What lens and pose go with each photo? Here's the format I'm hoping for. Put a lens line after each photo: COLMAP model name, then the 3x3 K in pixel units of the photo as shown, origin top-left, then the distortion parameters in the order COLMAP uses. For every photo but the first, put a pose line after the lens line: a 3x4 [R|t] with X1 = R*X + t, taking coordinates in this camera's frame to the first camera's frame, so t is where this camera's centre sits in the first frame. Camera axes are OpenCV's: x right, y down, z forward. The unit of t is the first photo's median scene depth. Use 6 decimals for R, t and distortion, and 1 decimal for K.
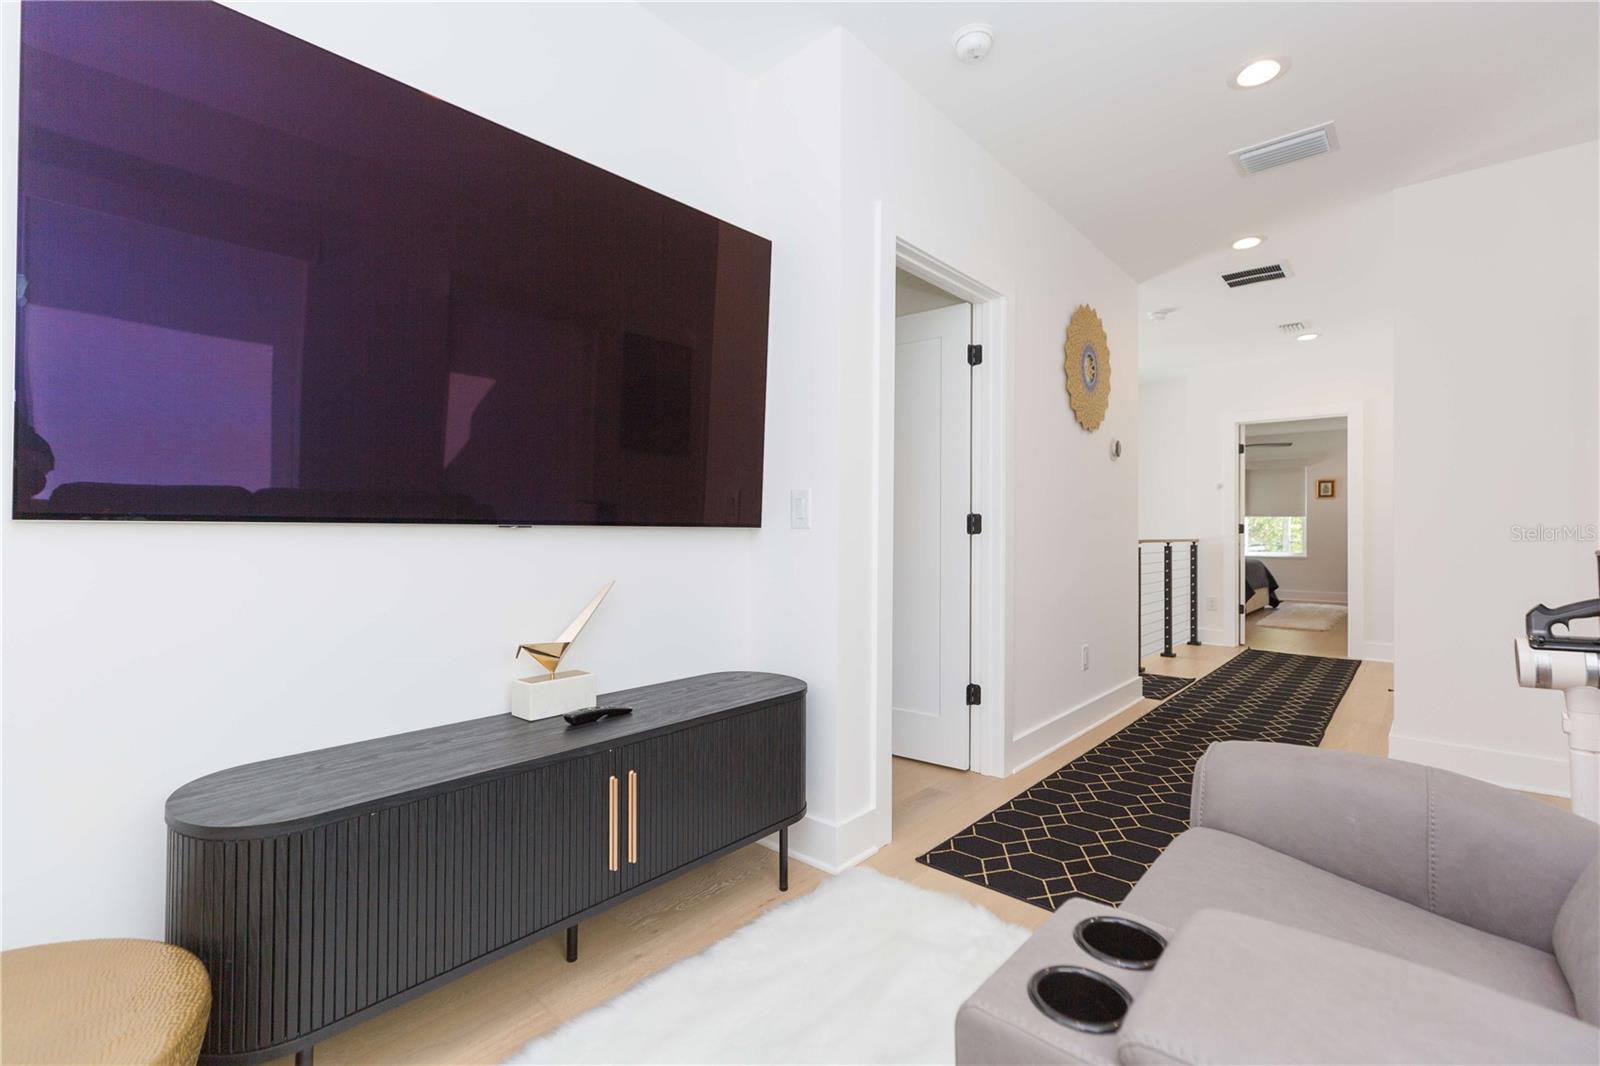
lens RADIAL K [[716.5, 0, 796.7], [0, 716.5, 540.3], [0, 0, 1]] dist [0.001288, 0.000146]
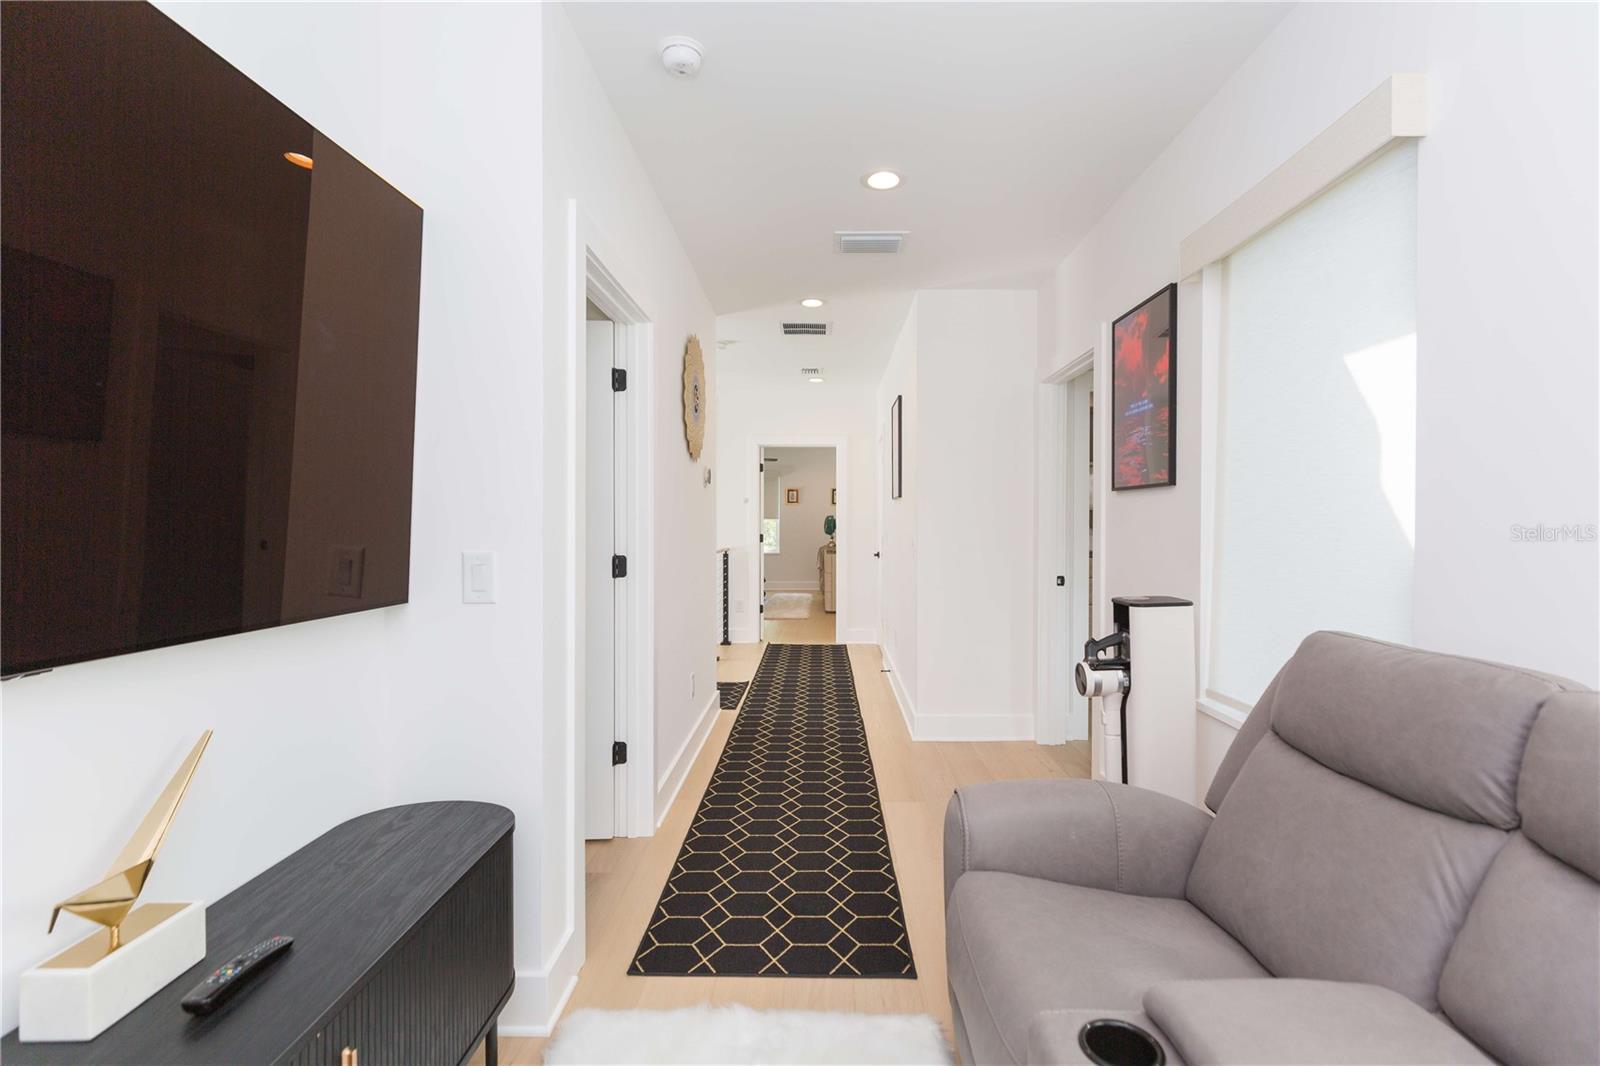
lens RADIAL K [[744.1, 0, 800.0], [0, 744.1, 533.0], [0, 0, 1]] dist [-0.000739, 0.000636]
pose [[0.747740, -0.016852, 0.663778, -0.236155], [0.007043, 0.999823, 0.017450, -0.092062], [-0.663954, -0.008374, 0.747726, 0.165317]]
